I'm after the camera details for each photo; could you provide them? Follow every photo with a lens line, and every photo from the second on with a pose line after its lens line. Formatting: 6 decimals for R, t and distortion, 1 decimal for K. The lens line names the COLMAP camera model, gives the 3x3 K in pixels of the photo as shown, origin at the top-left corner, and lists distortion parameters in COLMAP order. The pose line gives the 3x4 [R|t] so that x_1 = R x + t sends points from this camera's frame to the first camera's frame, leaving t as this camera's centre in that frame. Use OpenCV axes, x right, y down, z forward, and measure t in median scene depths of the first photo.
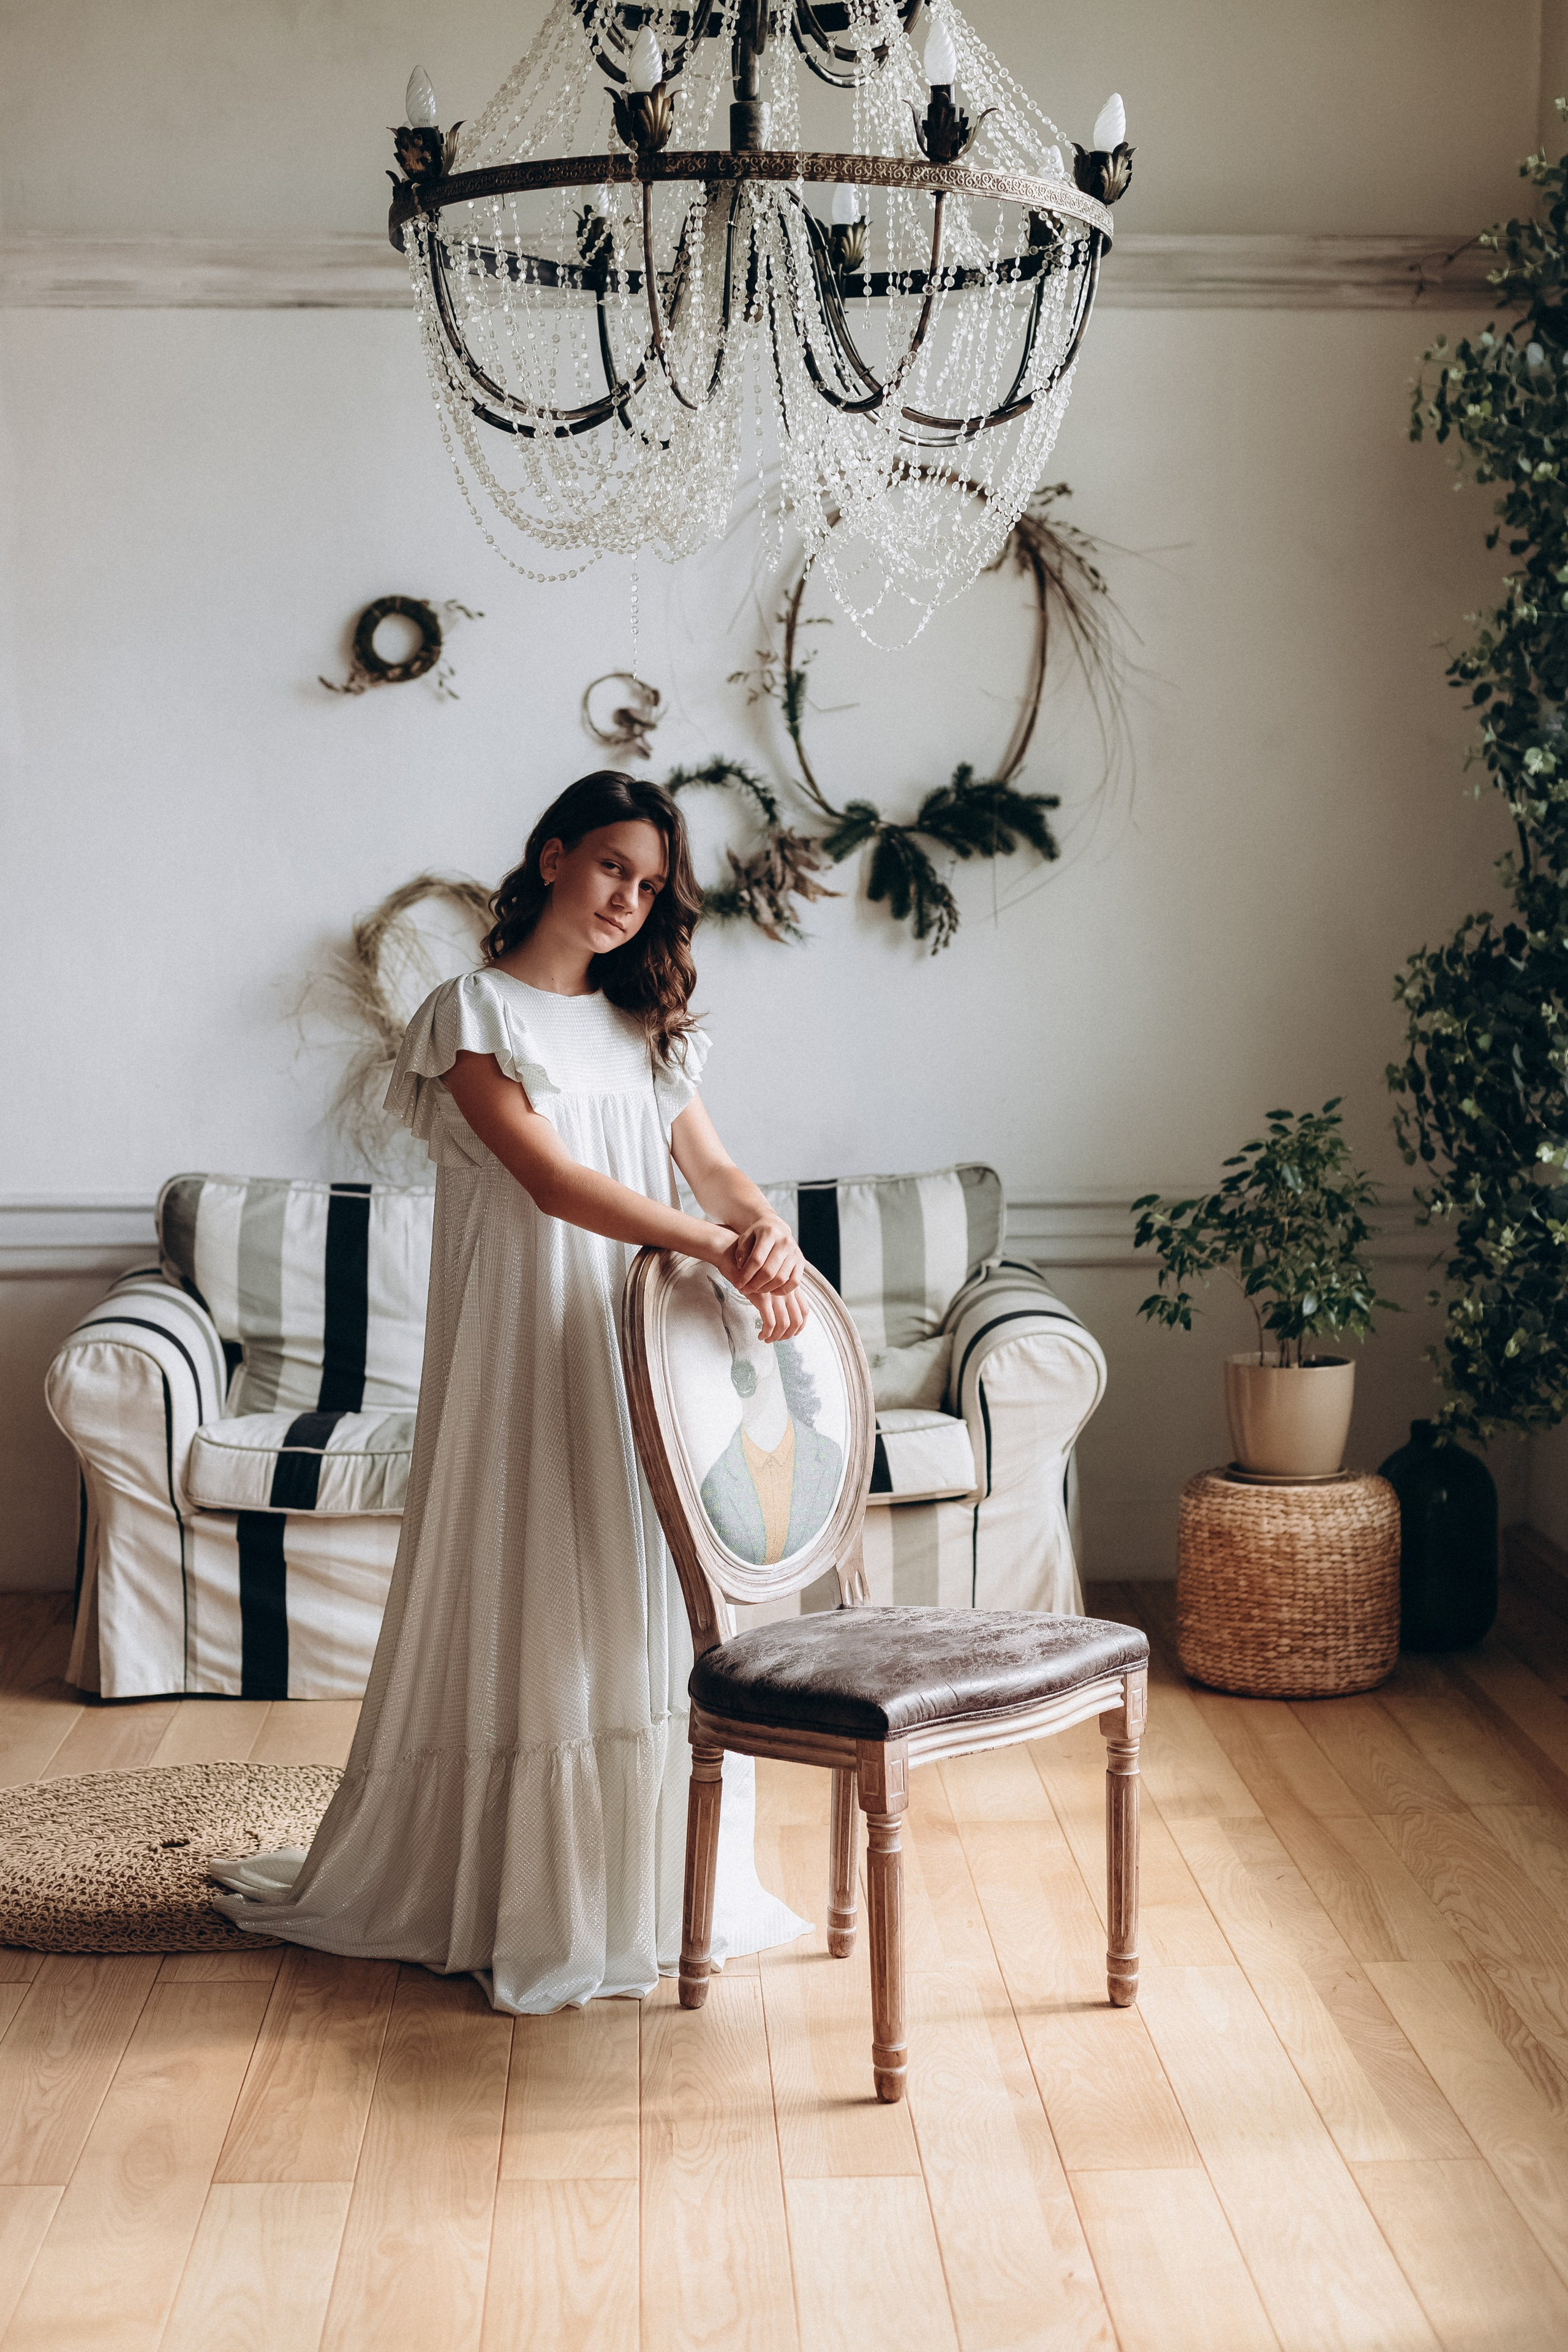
lens RADIAL K [[3662.9, 0, 794.4], [0, 3662.9, 1102.3], [0, 0, 1]] dist [-0.011768, 0.003699]
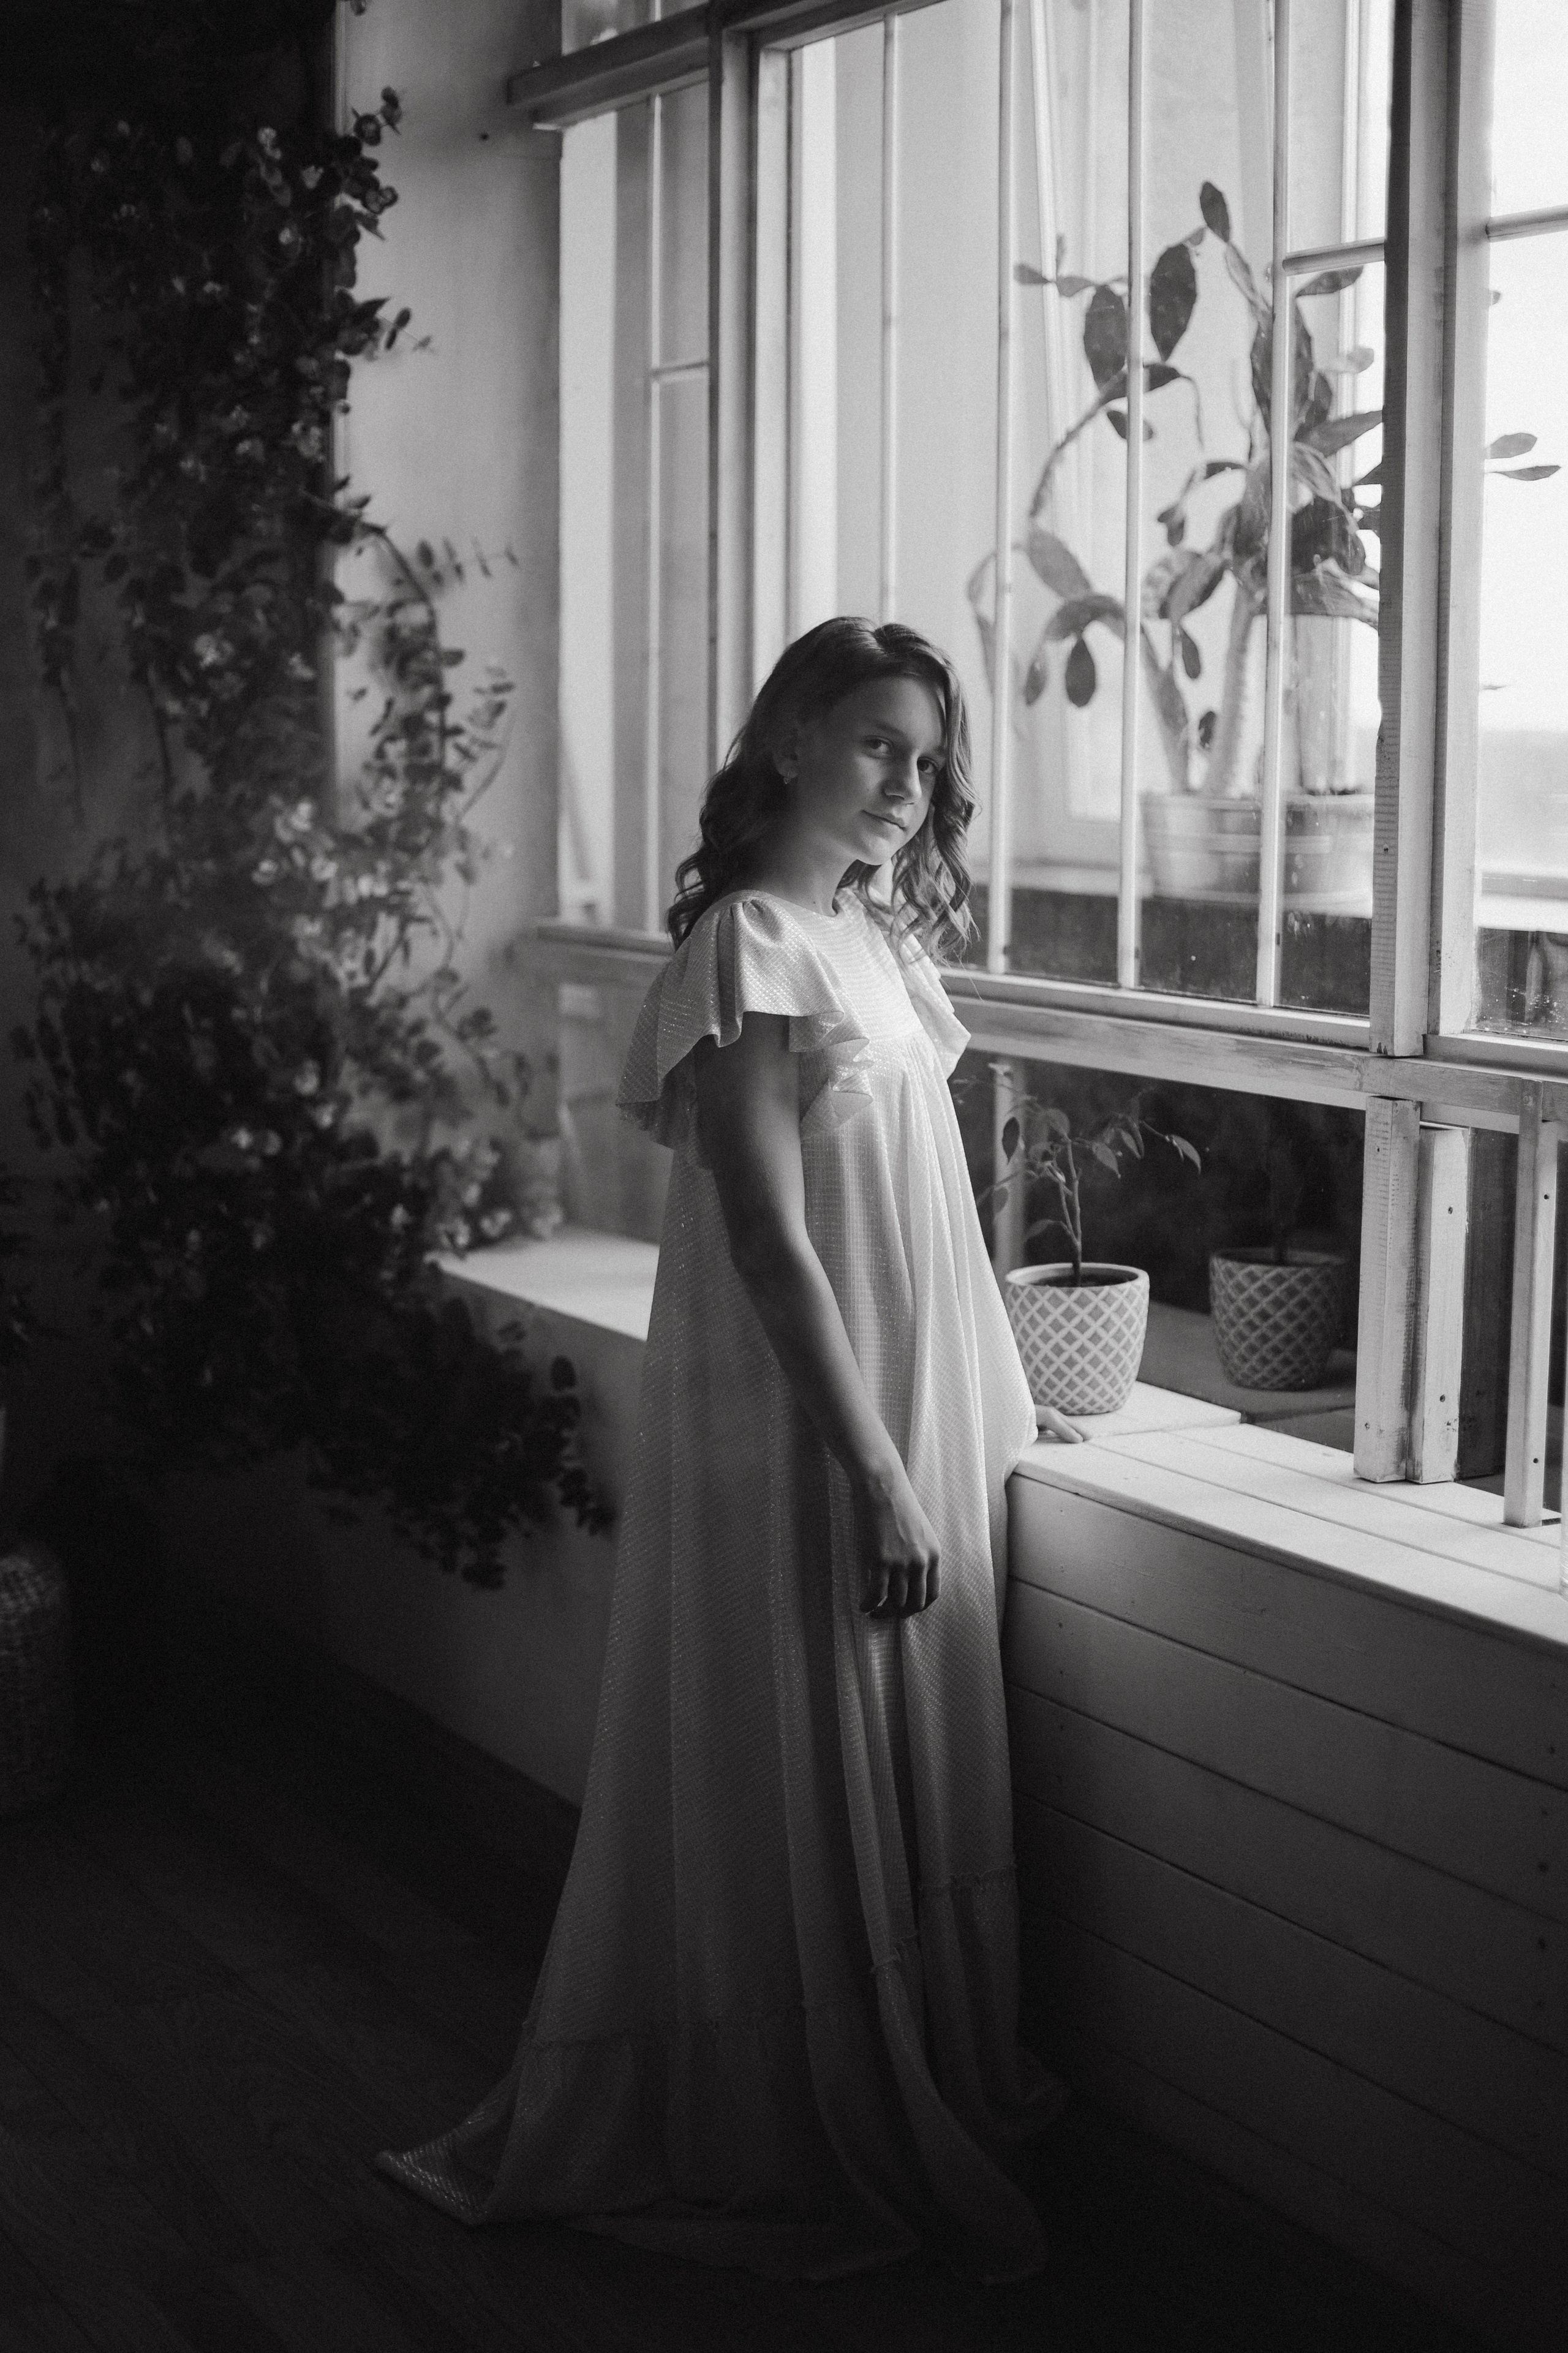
lens RADIAL K [[3452.2, 0, 784.0], [0, 3452.2, 1176.5], [0, 0, 1]] dist [-0.130879, -0.031013]
pose [[0.888318, -0.051761, 0.456303, -0.035019], [0.025999, 0.997702, 0.062560, -0.021064], [-0.458492, -0.043710, 0.887623, 0.260289]]
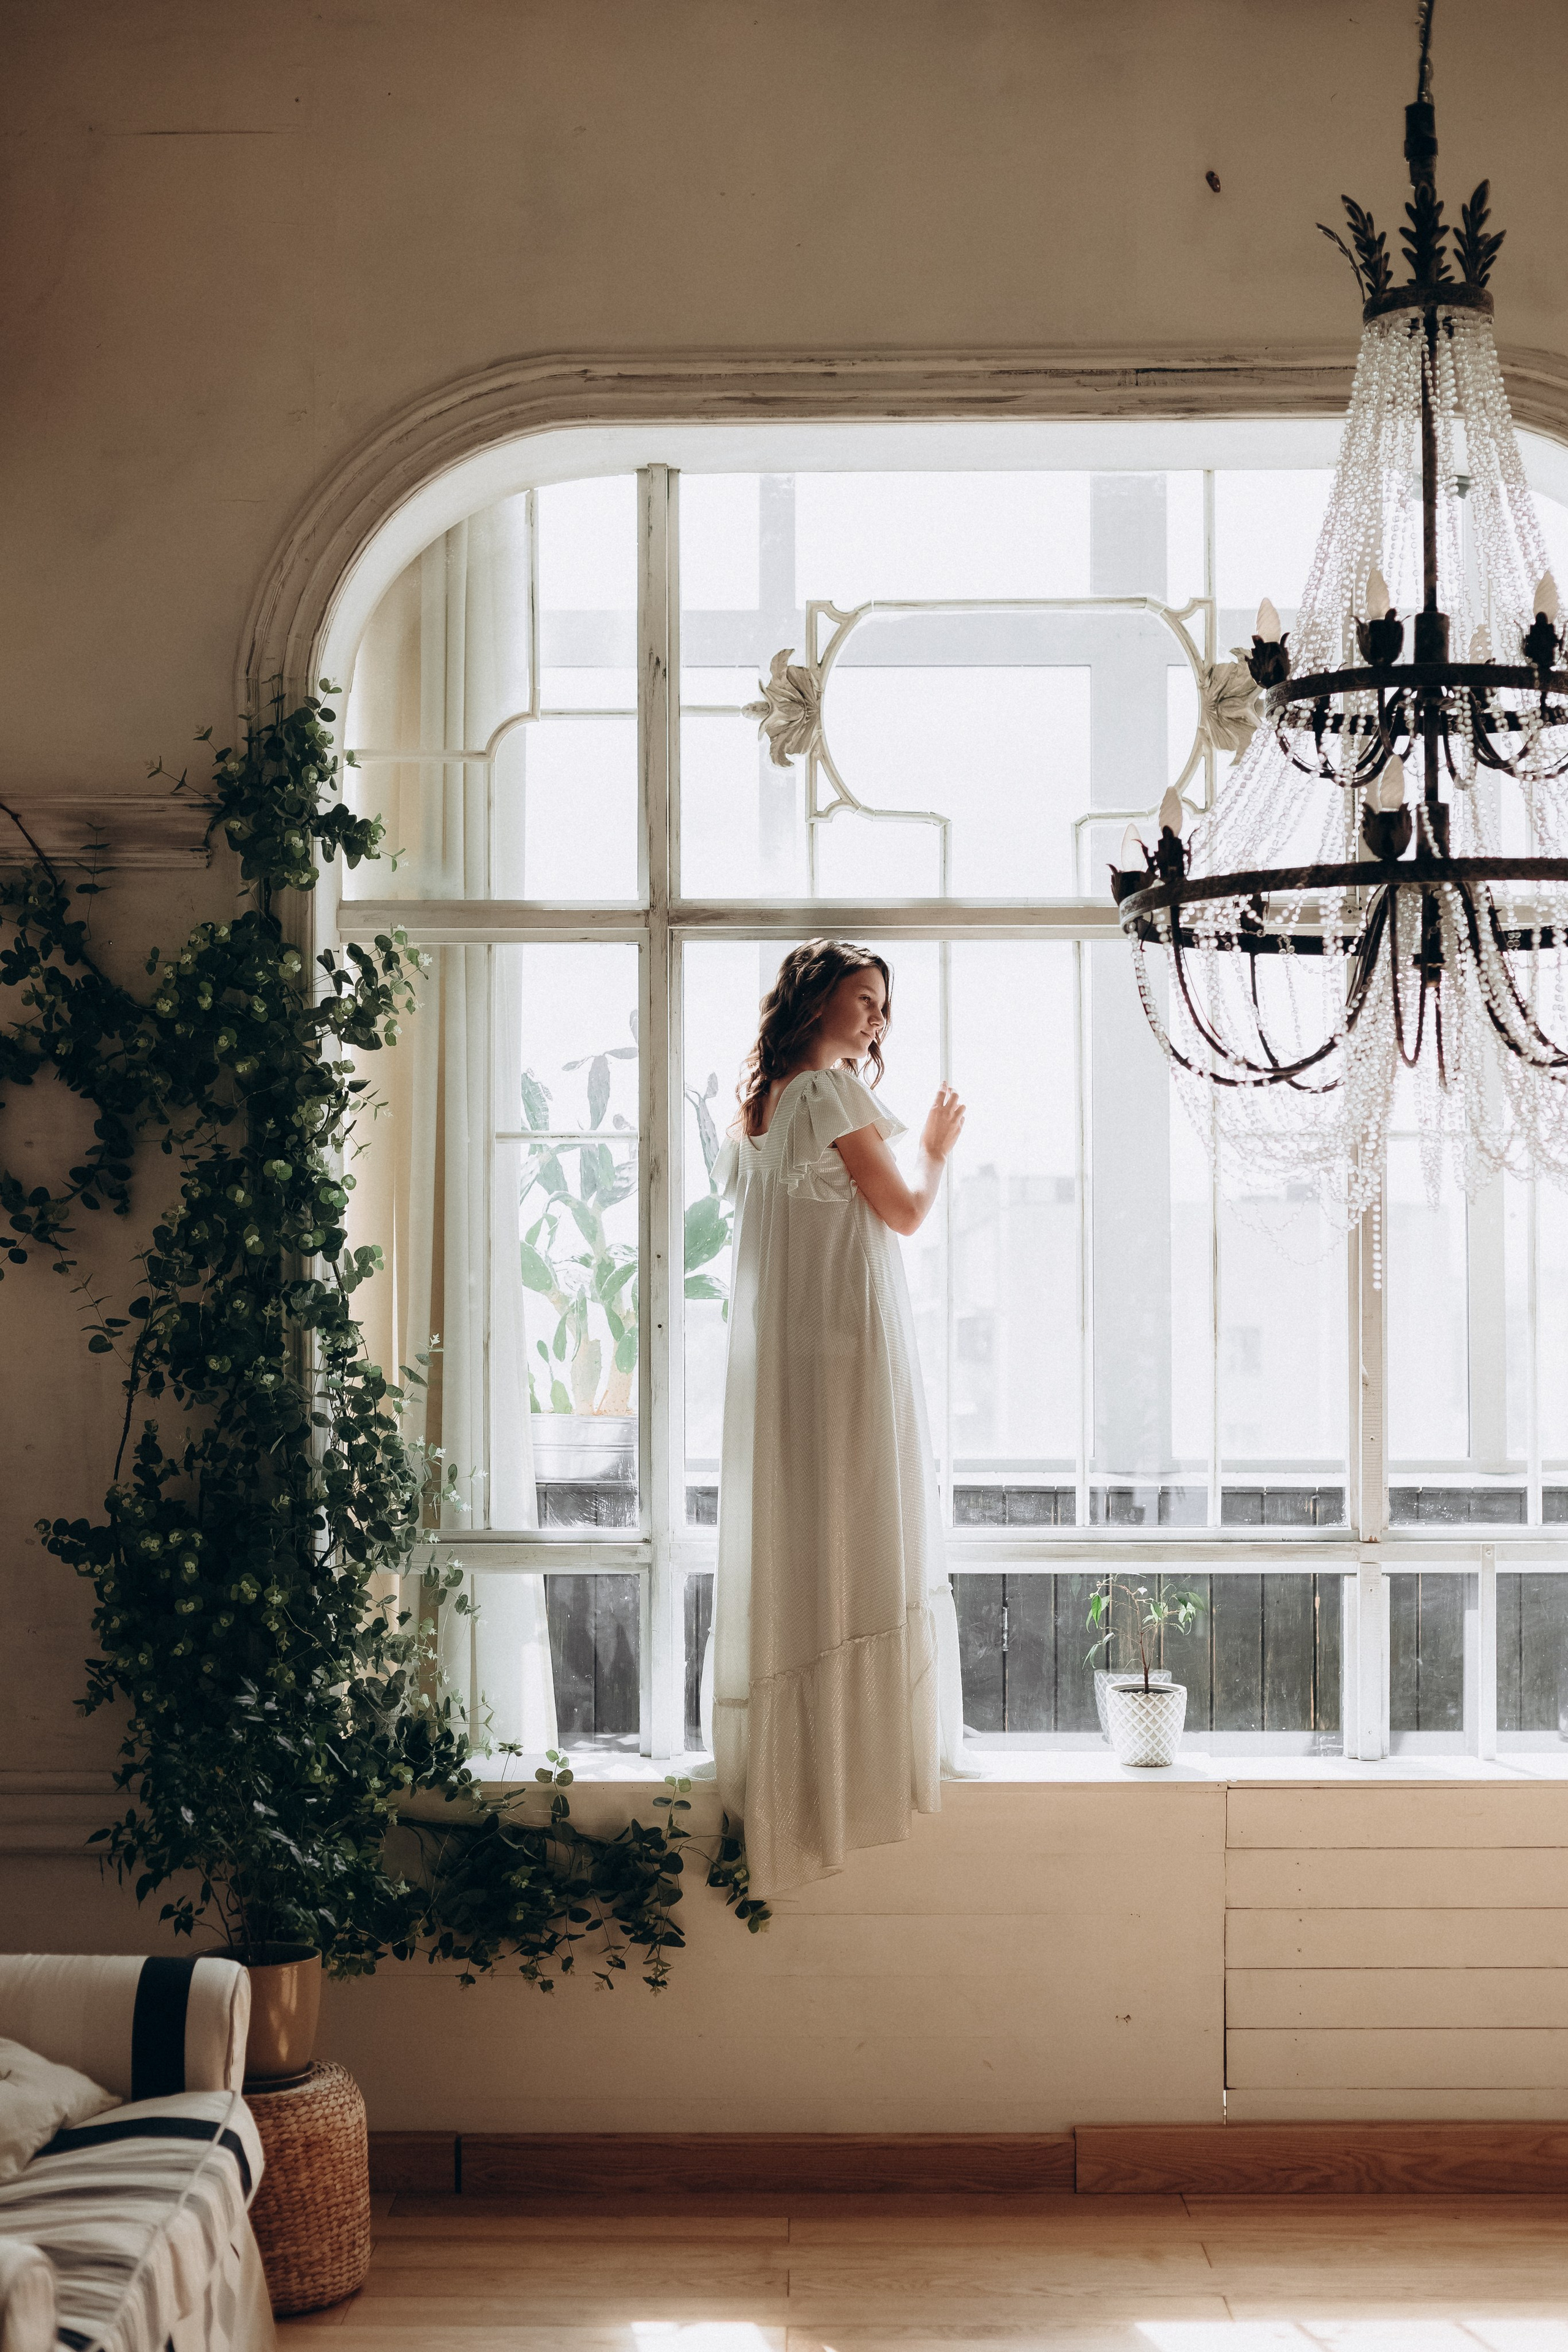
lens RADIAL K [[3374.8, 0, 784.0], [0, 3374.8, 1176.0], [0, 0, 1]] dist [-0.006849, -0.063862]
pose [[0.096409, -0.022315, 0.995092, -0.762005], [0.074731, 0.997089, 0.015120, -0.147735], [-0.992532, 0.072906, 0.097796, 0.753792]]
